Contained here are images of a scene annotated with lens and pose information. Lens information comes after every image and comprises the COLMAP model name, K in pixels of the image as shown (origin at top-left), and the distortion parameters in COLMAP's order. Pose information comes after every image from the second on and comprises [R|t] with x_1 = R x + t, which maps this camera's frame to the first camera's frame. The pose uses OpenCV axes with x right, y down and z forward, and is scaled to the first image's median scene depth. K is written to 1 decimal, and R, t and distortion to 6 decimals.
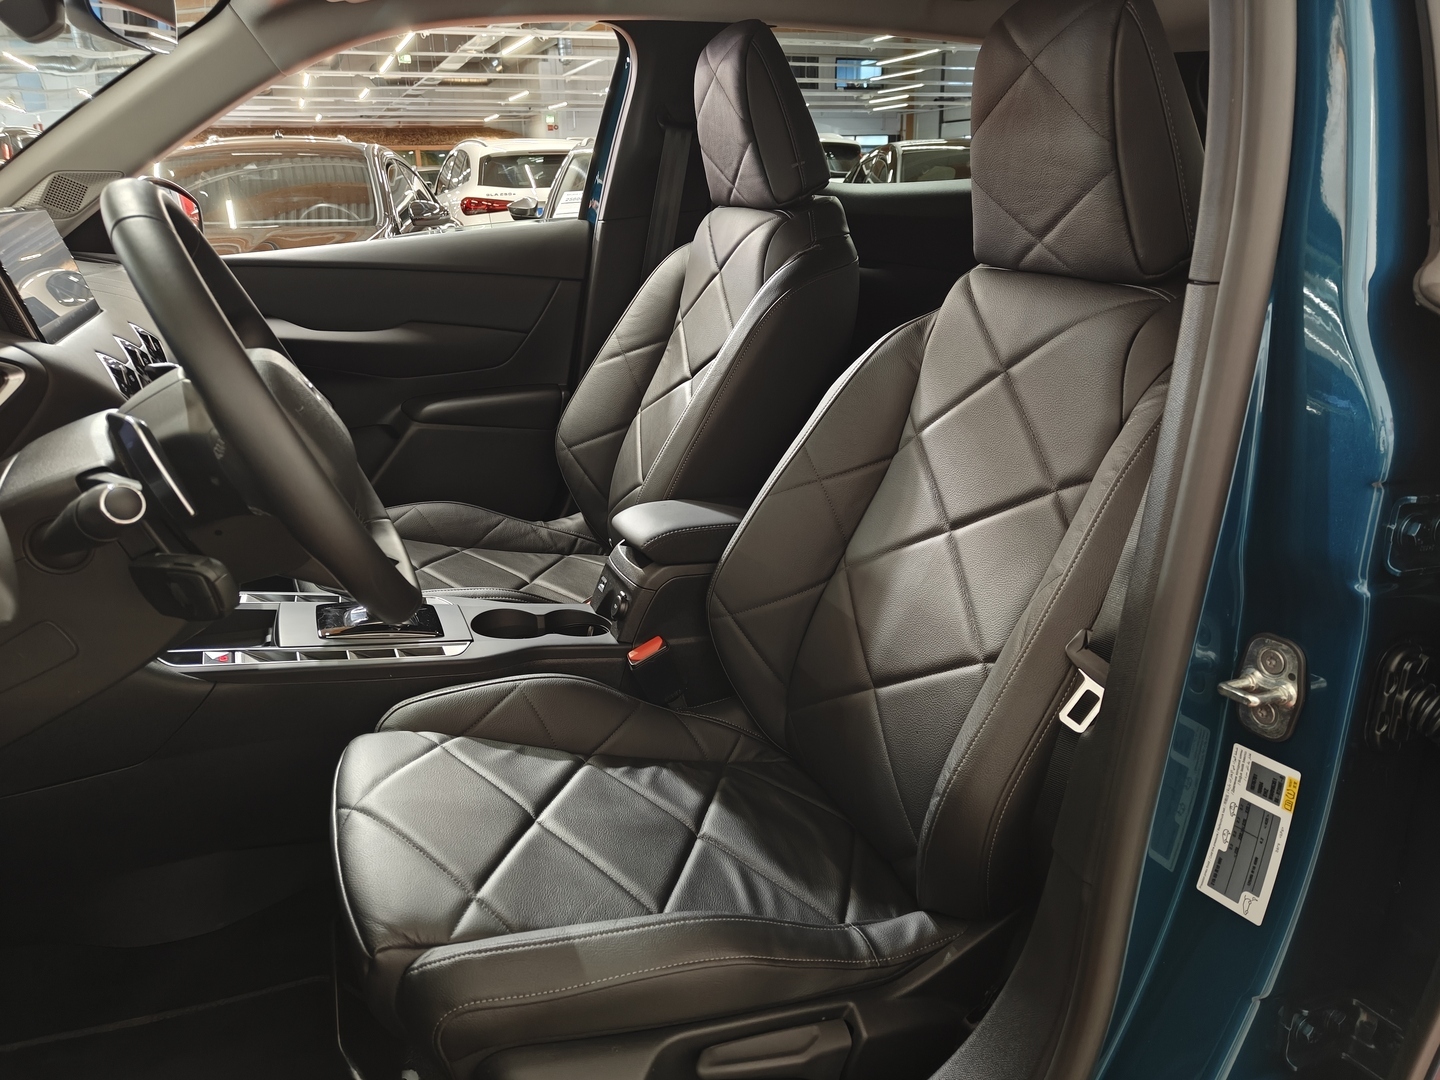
lens RADIAL K [[1003.3, 0, 723.3], [0, 1003.3, 544.3], [0, 0, 1]] dist [0.010513, 0.001562]
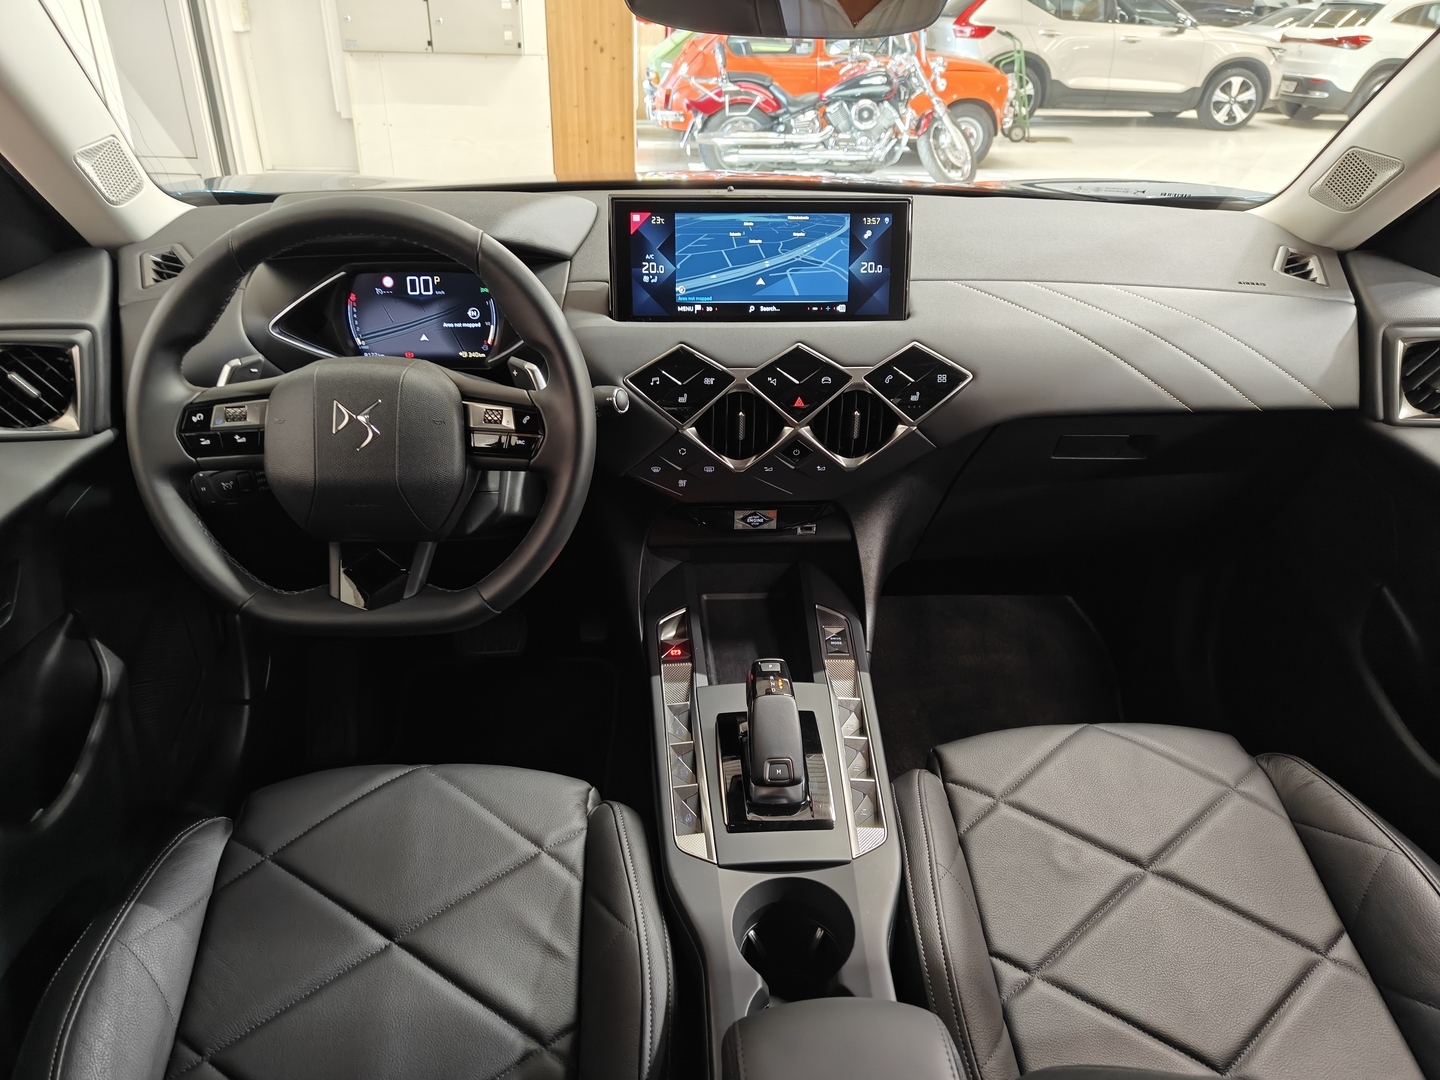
lens RADIAL K [[1003.0, 0, 710.9], [0, 1003.0, 545.2], [0, 0, 1]] dist [0.025469, -0.028832]
pose [[-0.320960, 0.463531, -0.825908, 0.246957], [-0.333361, 0.760948, 0.556622, -0.485096], [0.886485, 0.453979, -0.089711, 0.953062]]
